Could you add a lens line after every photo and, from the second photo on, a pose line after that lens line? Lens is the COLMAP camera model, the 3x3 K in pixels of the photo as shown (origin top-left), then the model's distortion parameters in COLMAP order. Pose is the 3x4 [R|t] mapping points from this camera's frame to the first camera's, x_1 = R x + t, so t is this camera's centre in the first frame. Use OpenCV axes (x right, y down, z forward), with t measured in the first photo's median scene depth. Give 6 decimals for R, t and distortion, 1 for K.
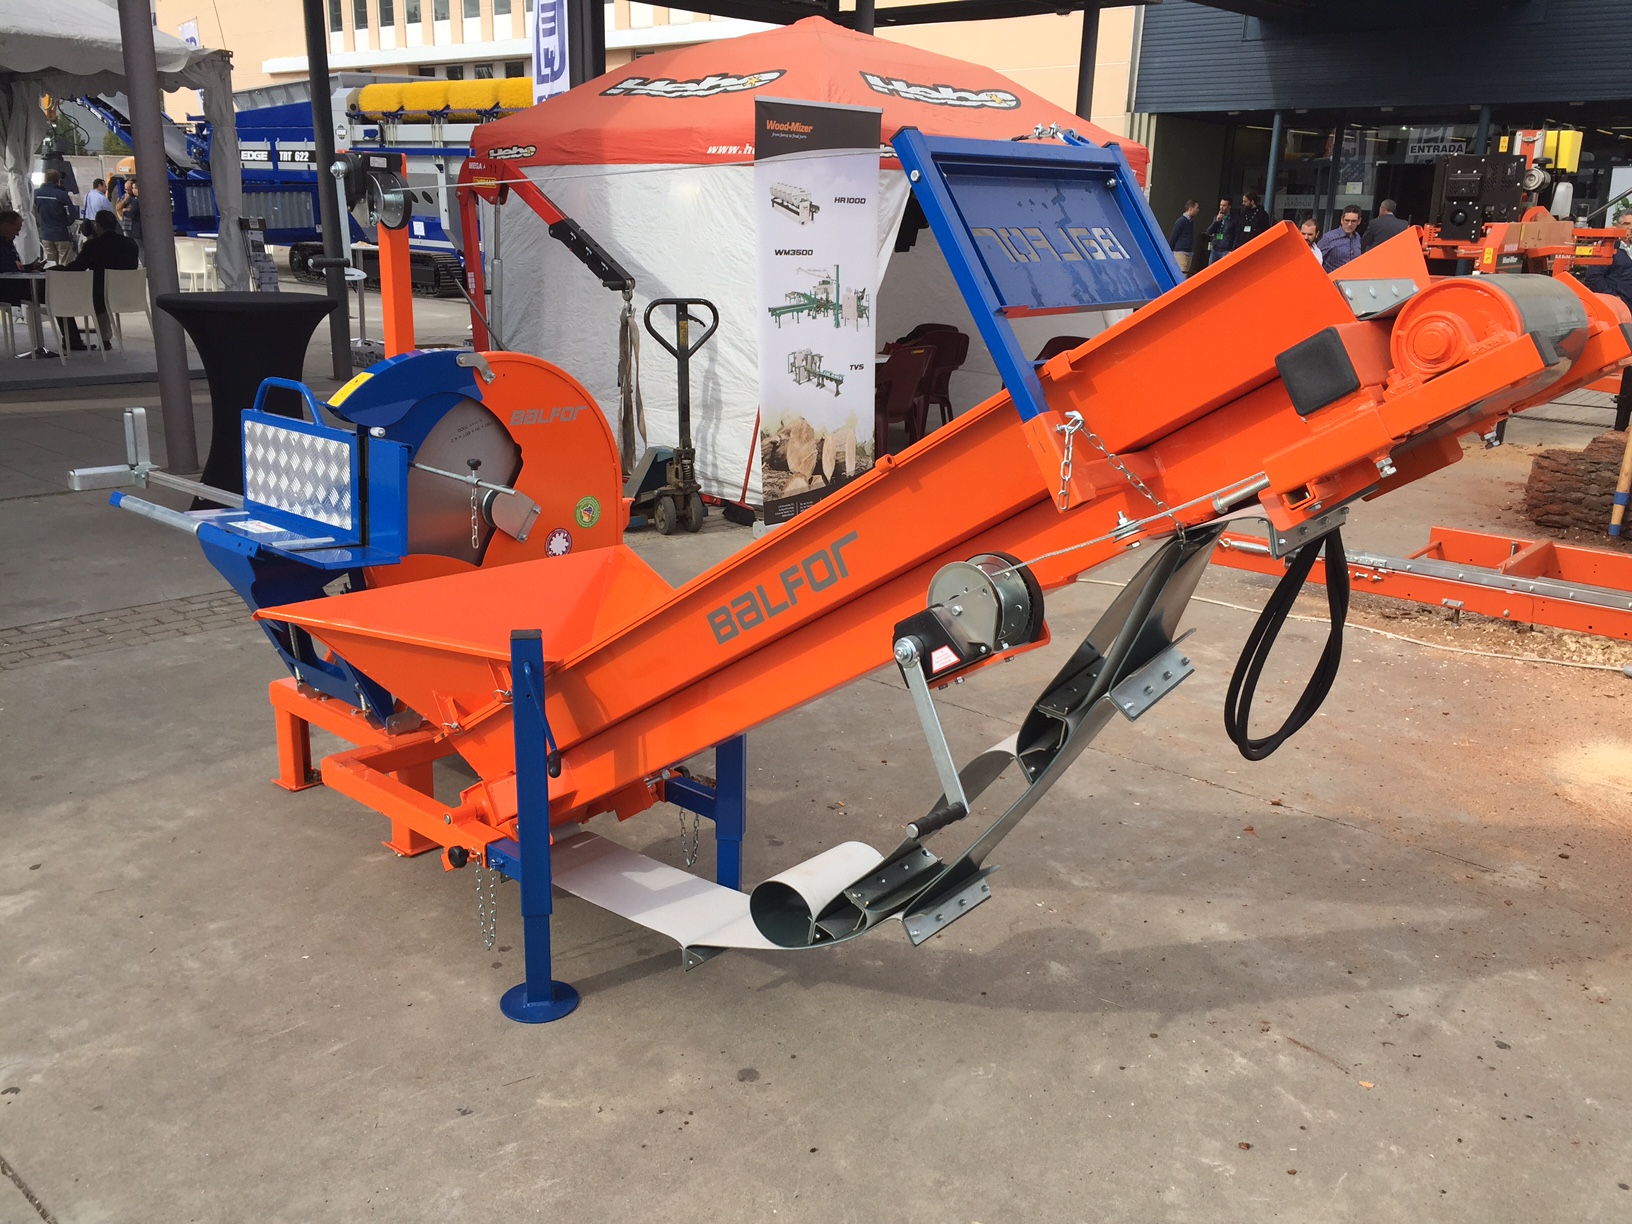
lens RADIAL K [[1405.5, 0, 823.3], [0, 1405.5, 602.9], [0, 0, 1]] dist [0.103718, -0.140526]
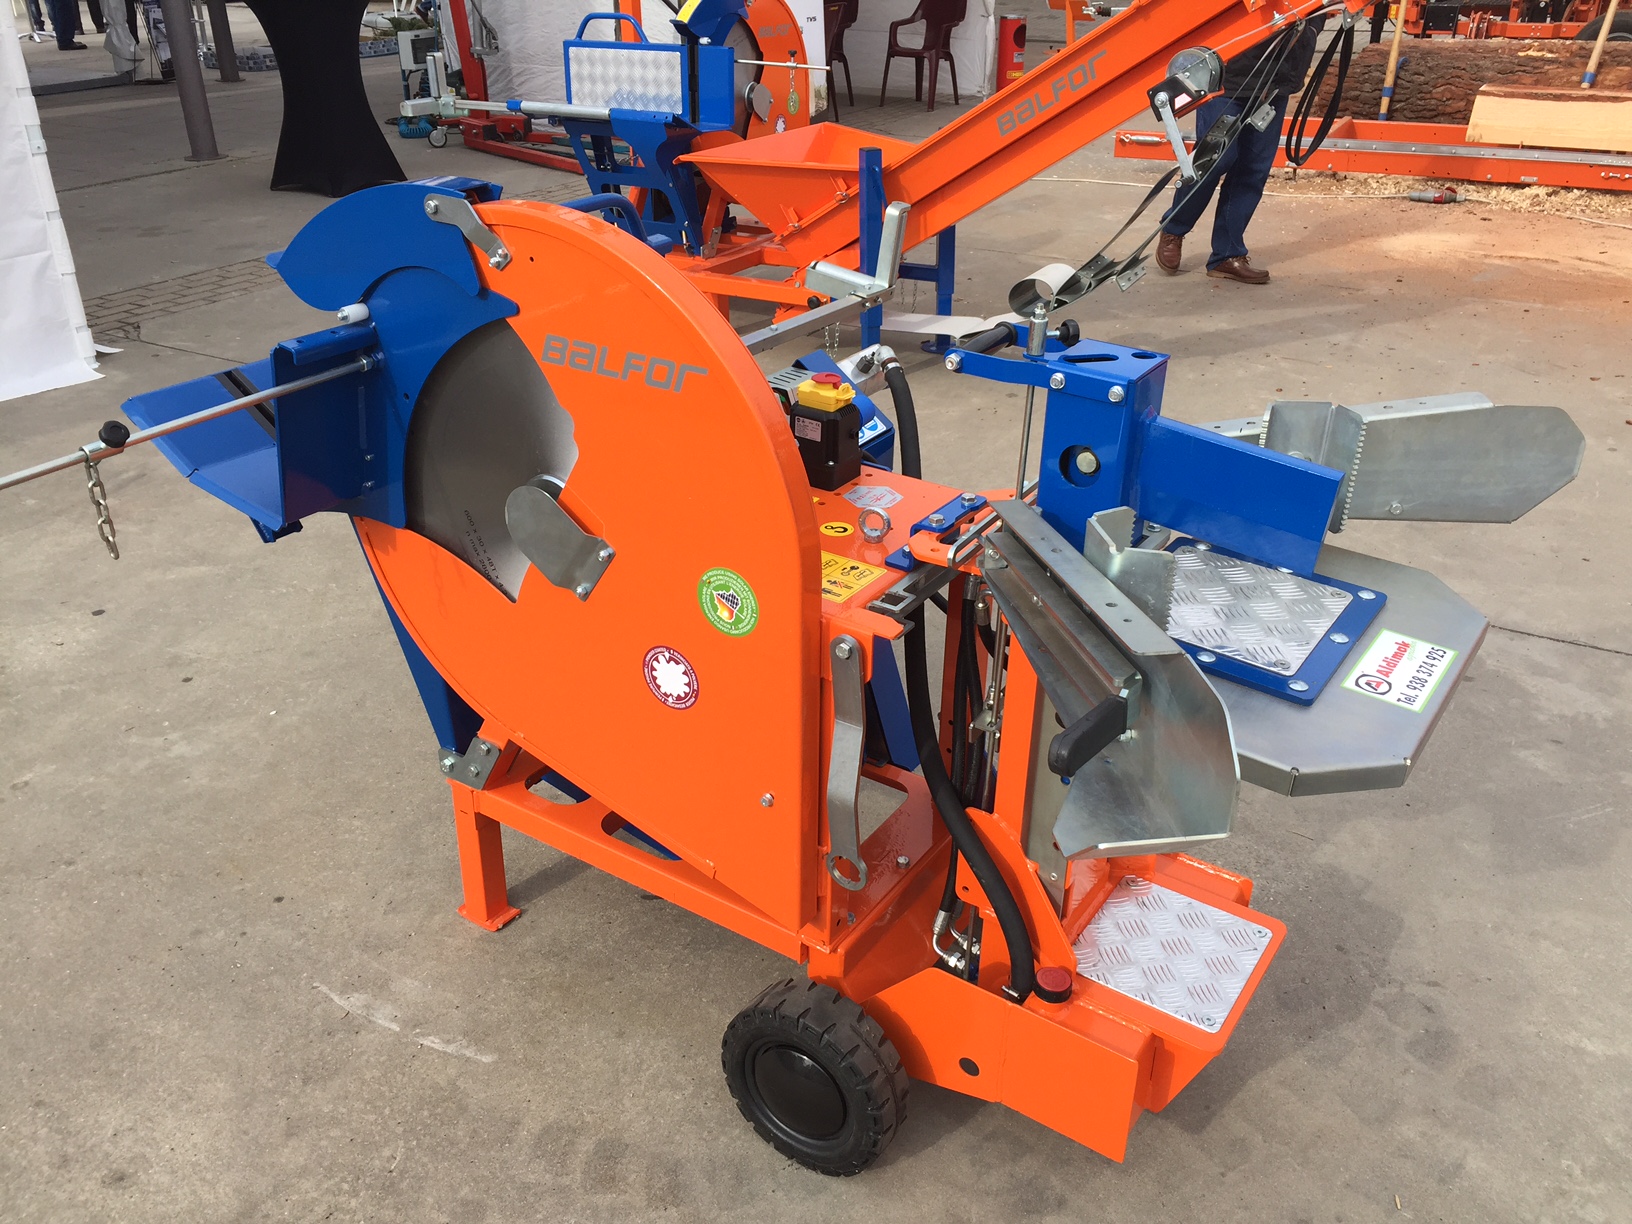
lens RADIAL K [[1405.5, 0, 823.3], [0, 1405.5, 602.9], [0, 0, 1]] dist [0.103718, -0.140526]
pose [[0.979785, -0.121864, 0.158655, -0.507926], [0.088832, 0.975601, 0.200779, 0.174896], [-0.179251, -0.182626, 0.966704, -0.622546]]
